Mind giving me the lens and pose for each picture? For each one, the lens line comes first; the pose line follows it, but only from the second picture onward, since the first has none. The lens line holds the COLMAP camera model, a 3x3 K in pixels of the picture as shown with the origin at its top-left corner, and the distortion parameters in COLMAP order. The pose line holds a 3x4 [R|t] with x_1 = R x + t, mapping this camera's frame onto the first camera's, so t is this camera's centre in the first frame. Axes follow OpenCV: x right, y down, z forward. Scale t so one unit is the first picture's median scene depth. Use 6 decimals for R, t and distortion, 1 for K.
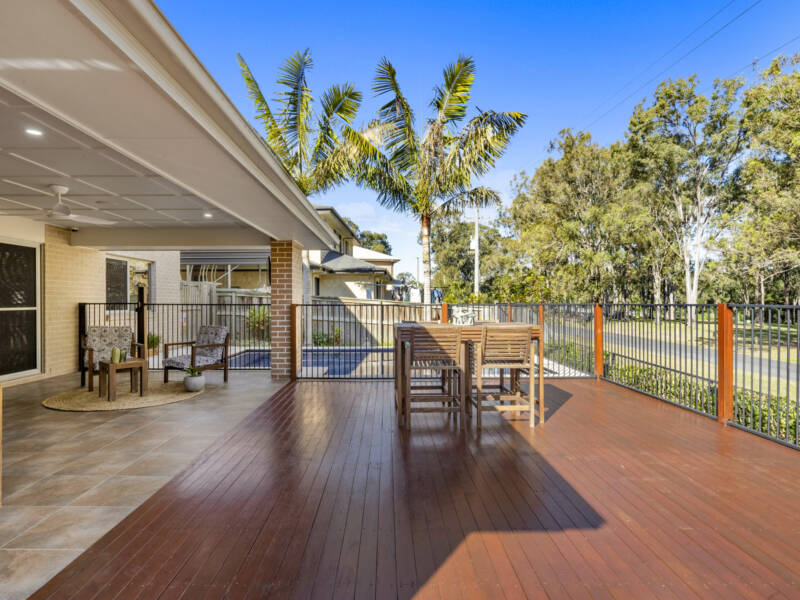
lens RADIAL K [[422.2, 0, 399.4], [0, 422.2, 297.9], [0, 0, 1]] dist [0.000820, 0.001406]
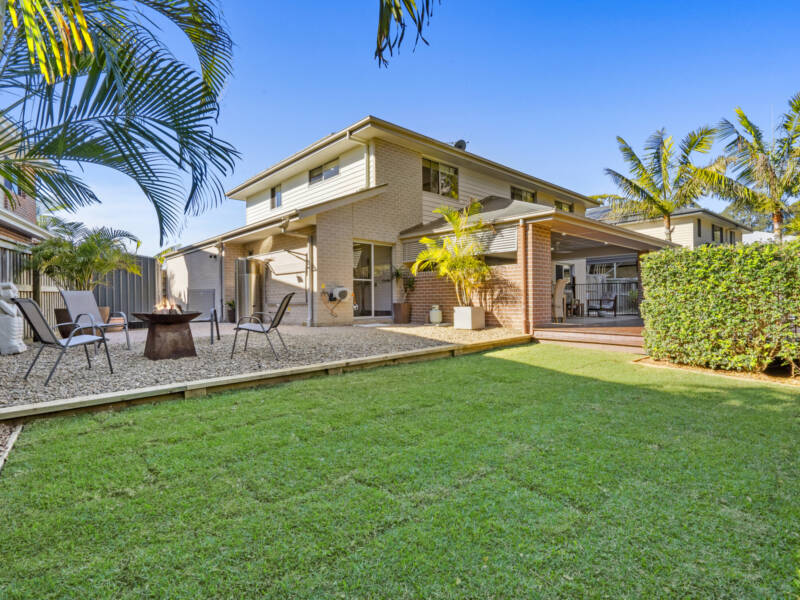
lens RADIAL K [[422.2, 0, 399.7], [0, 422.2, 295.8], [0, 0, 1]] dist [0.000820, 0.001406]
pose [[0.660957, -0.006313, -0.750397, 0.282244], [0.010991, 0.999939, 0.001269, 0.036769], [0.750343, -0.009086, 0.660986, -0.730528]]
